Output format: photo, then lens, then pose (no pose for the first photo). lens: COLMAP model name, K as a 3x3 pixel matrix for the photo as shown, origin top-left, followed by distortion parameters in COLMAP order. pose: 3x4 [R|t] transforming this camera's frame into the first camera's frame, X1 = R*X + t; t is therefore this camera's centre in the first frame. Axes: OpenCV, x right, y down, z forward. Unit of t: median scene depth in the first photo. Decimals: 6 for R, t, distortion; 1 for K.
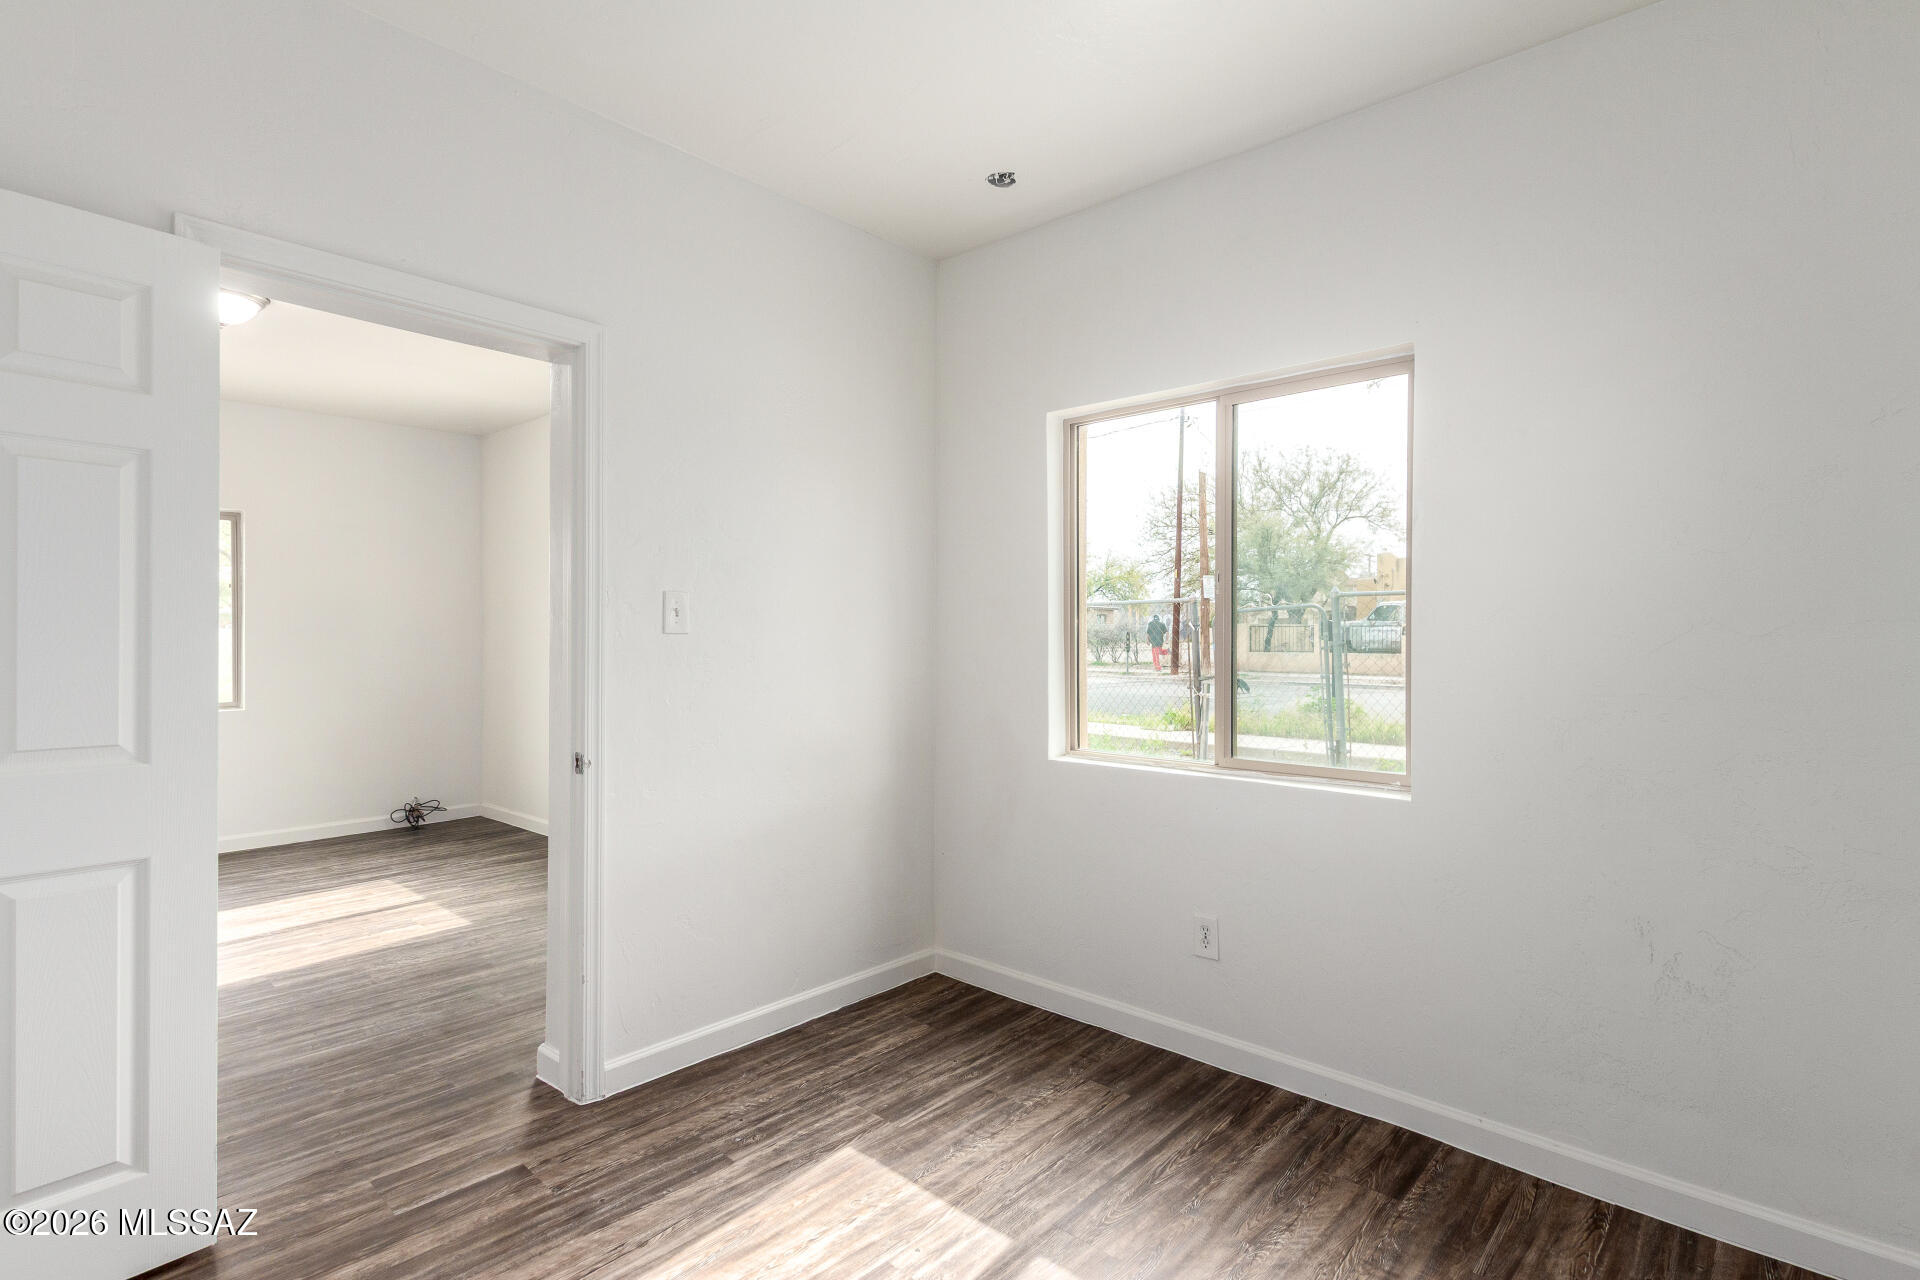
lens RADIAL K [[914.2, 0, 951.9], [0, 914.2, 637.3], [0, 0, 1]] dist [0.001298, -0.002944]
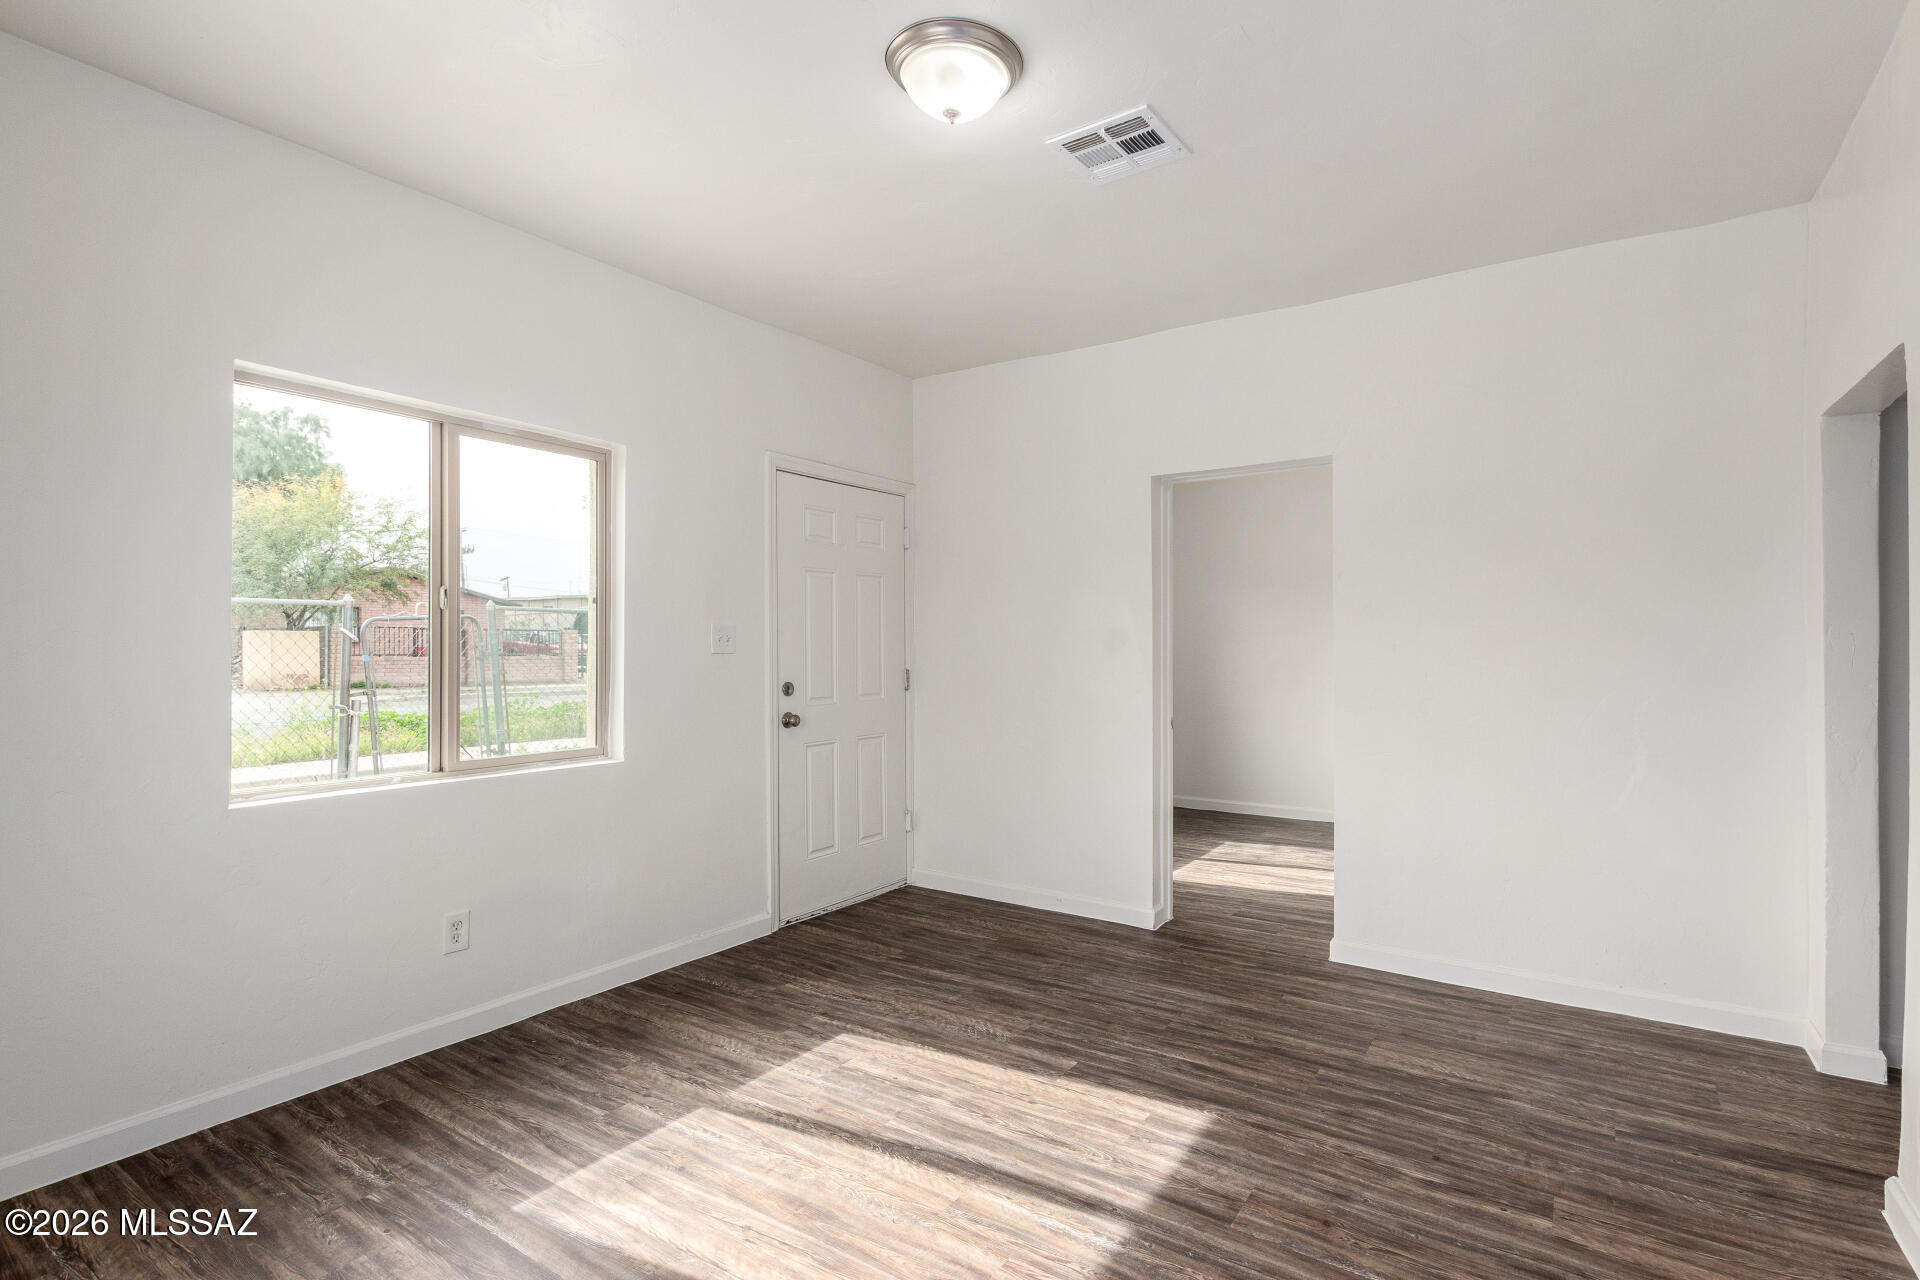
lens RADIAL K [[914.2, 0, 954.2], [0, 914.2, 647.1], [0, 0, 1]] dist [0.001298, -0.002944]
pose [[-0.126841, 0.017838, 0.991763, -1.457098], [0.006822, 0.999830, -0.017111, 0.002272], [-0.991900, 0.004596, -0.126942, 1.119345]]
